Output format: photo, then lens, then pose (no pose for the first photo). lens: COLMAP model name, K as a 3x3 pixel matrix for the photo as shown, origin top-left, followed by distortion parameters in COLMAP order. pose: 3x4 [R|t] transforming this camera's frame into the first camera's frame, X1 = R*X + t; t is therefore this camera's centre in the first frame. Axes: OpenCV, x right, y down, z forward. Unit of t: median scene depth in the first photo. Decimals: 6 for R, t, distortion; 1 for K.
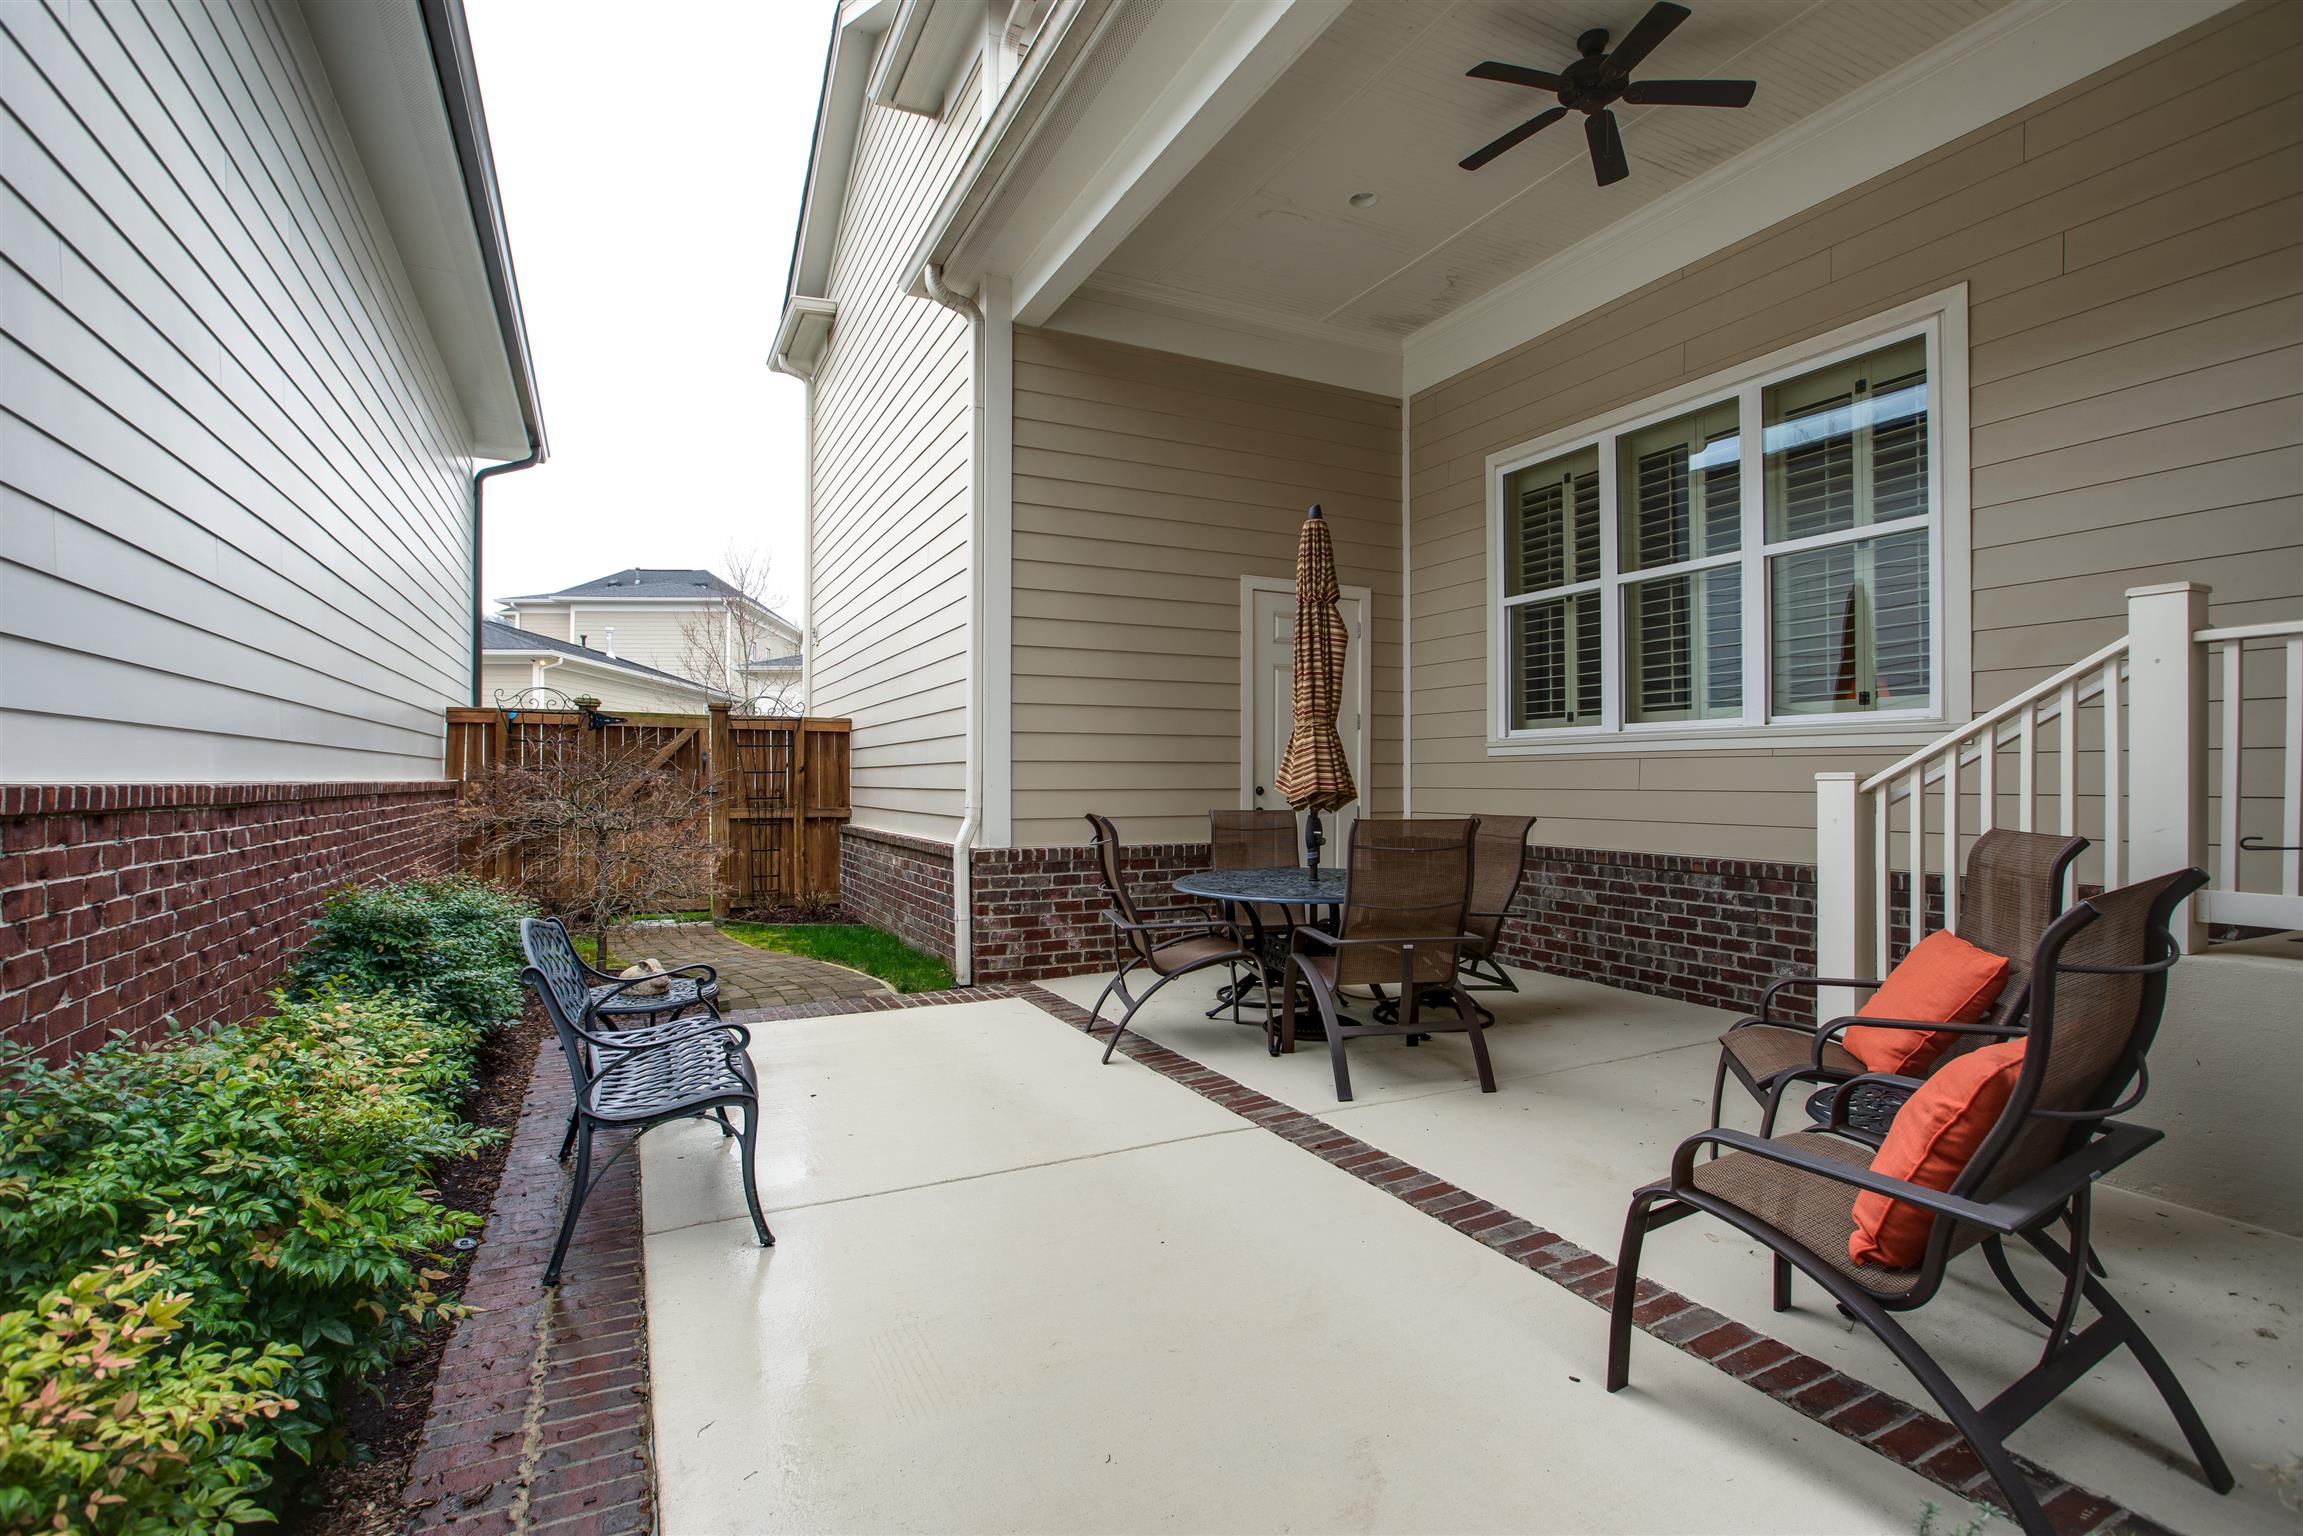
lens RADIAL K [[1114.5, 0, 1148.9], [0, 1114.5, 767.2], [0, 0, 1]] dist [-0.041968, 0.014782]
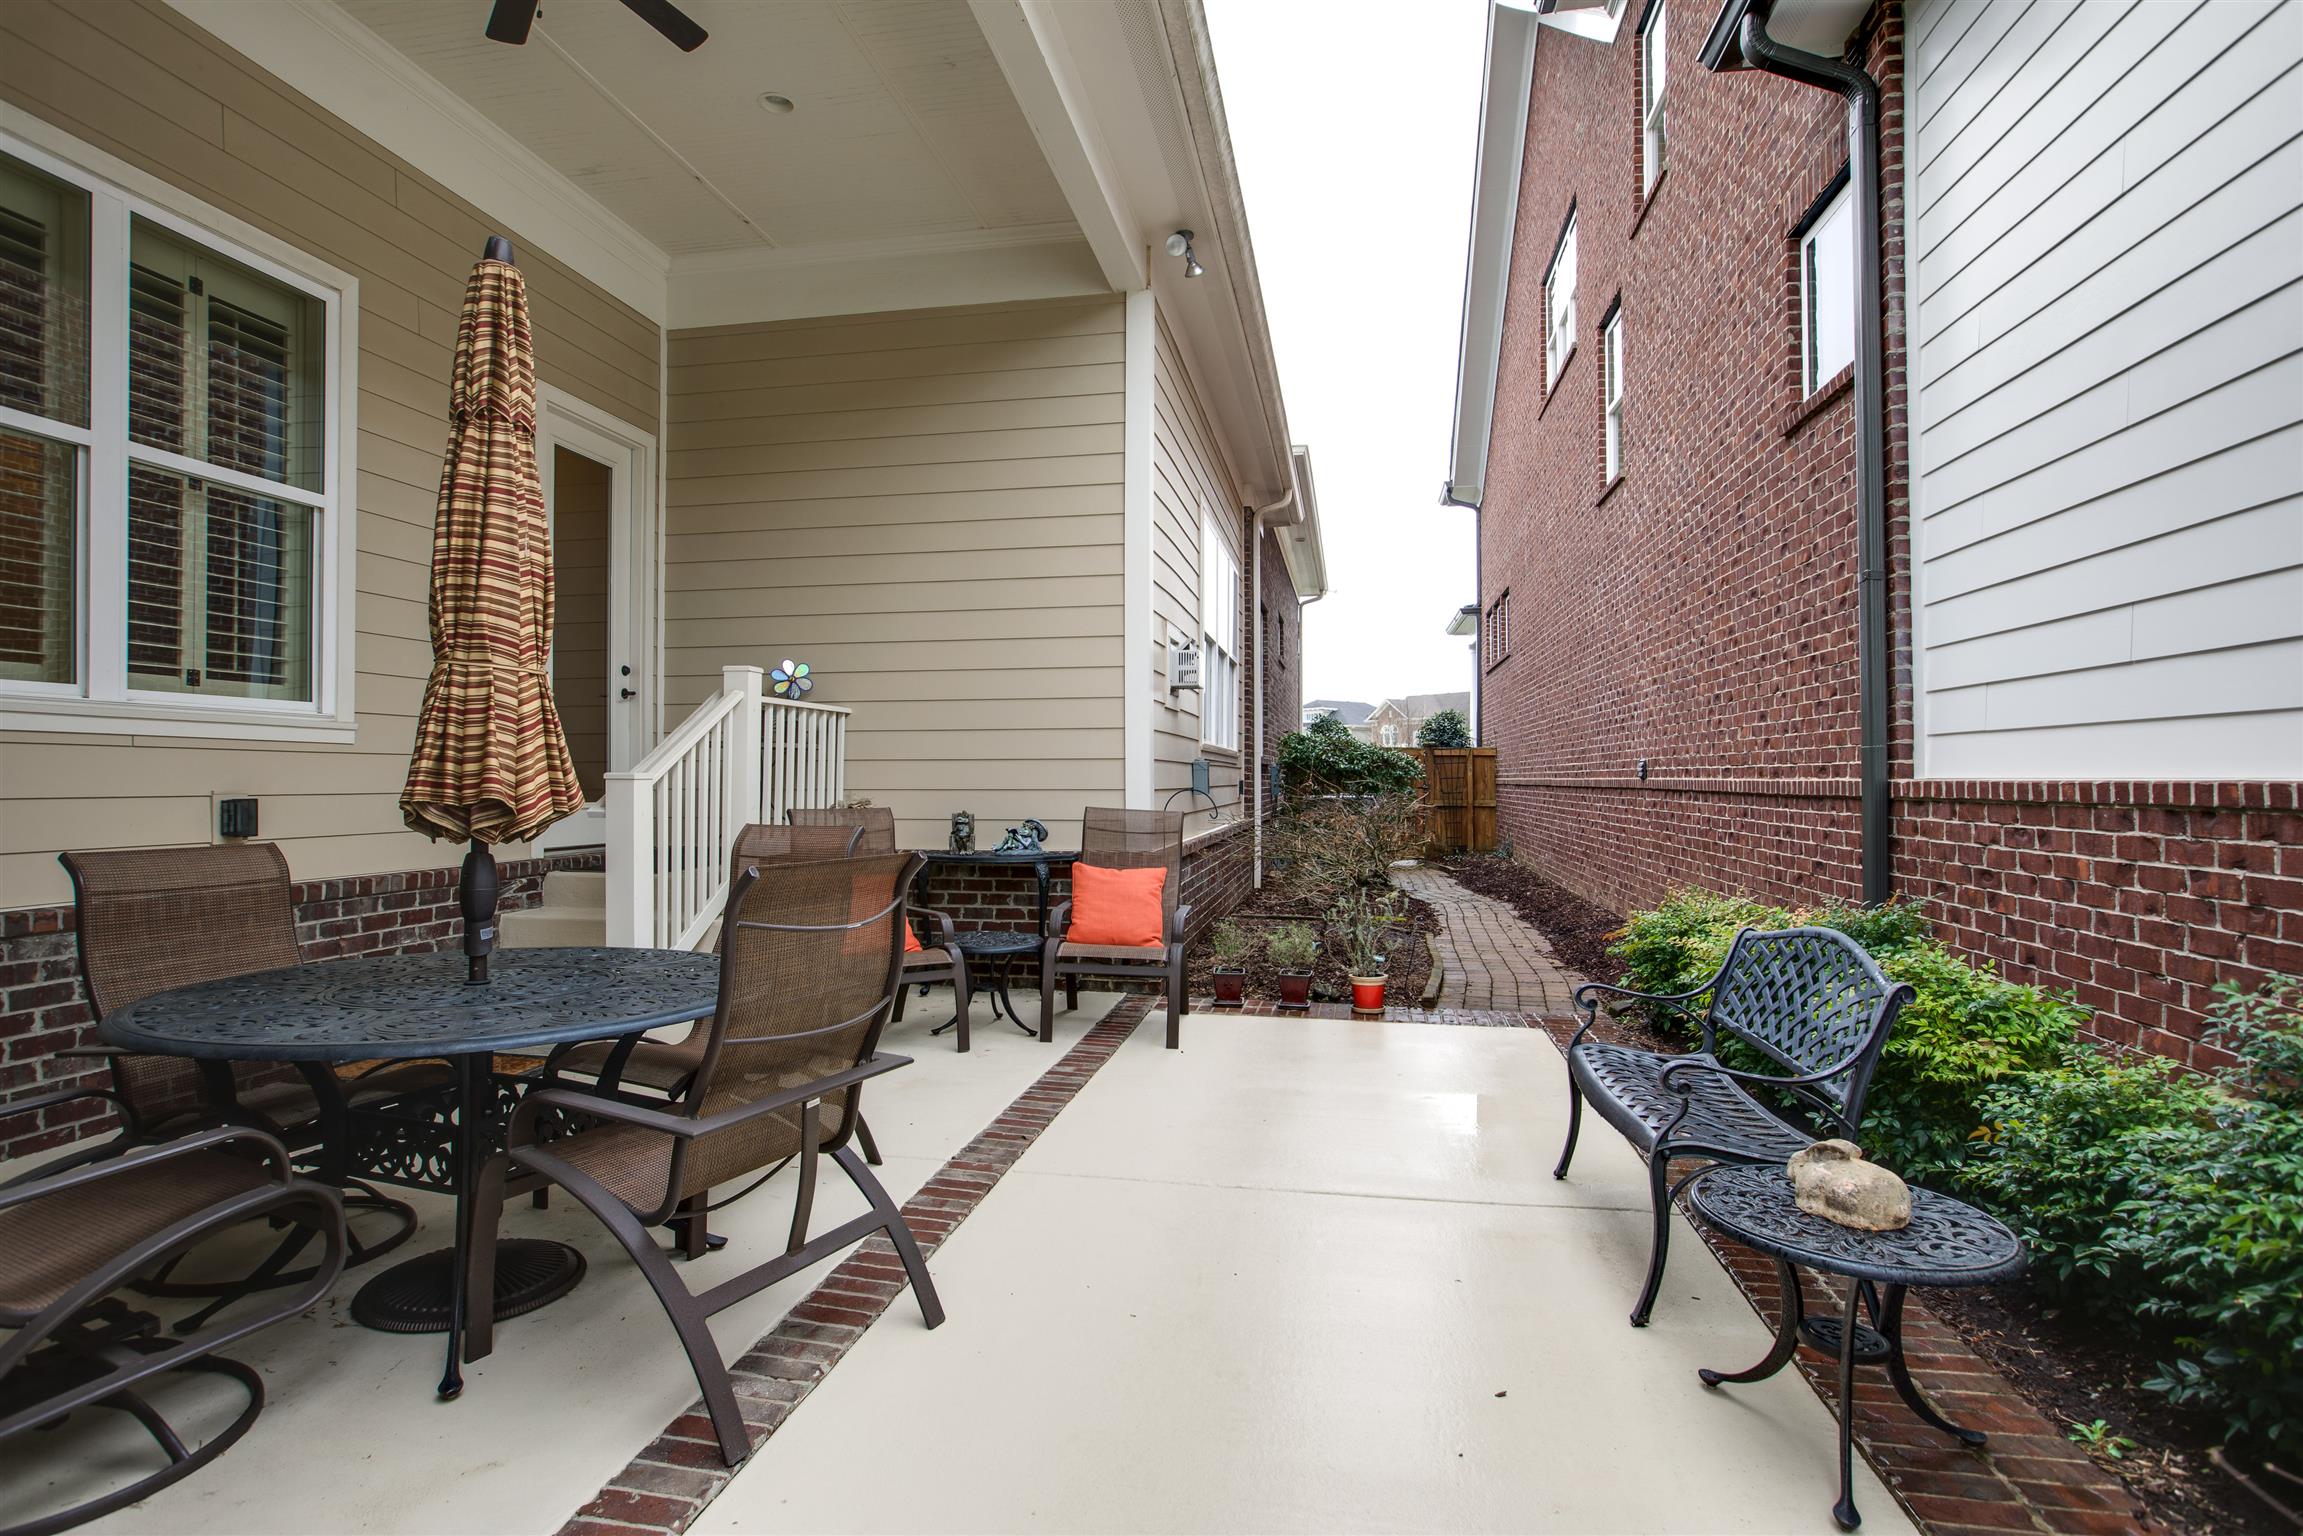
lens RADIAL K [[1114.5, 0, 1149.0], [0, 1114.5, 760.0], [0, 0, 1]] dist [-0.041968, 0.014782]
pose [[-0.780182, 0.000489, 0.625553, -0.442523], [-0.001341, 0.999996, -0.002455, -0.001614], [-0.625552, -0.002754, -0.780178, 1.327031]]
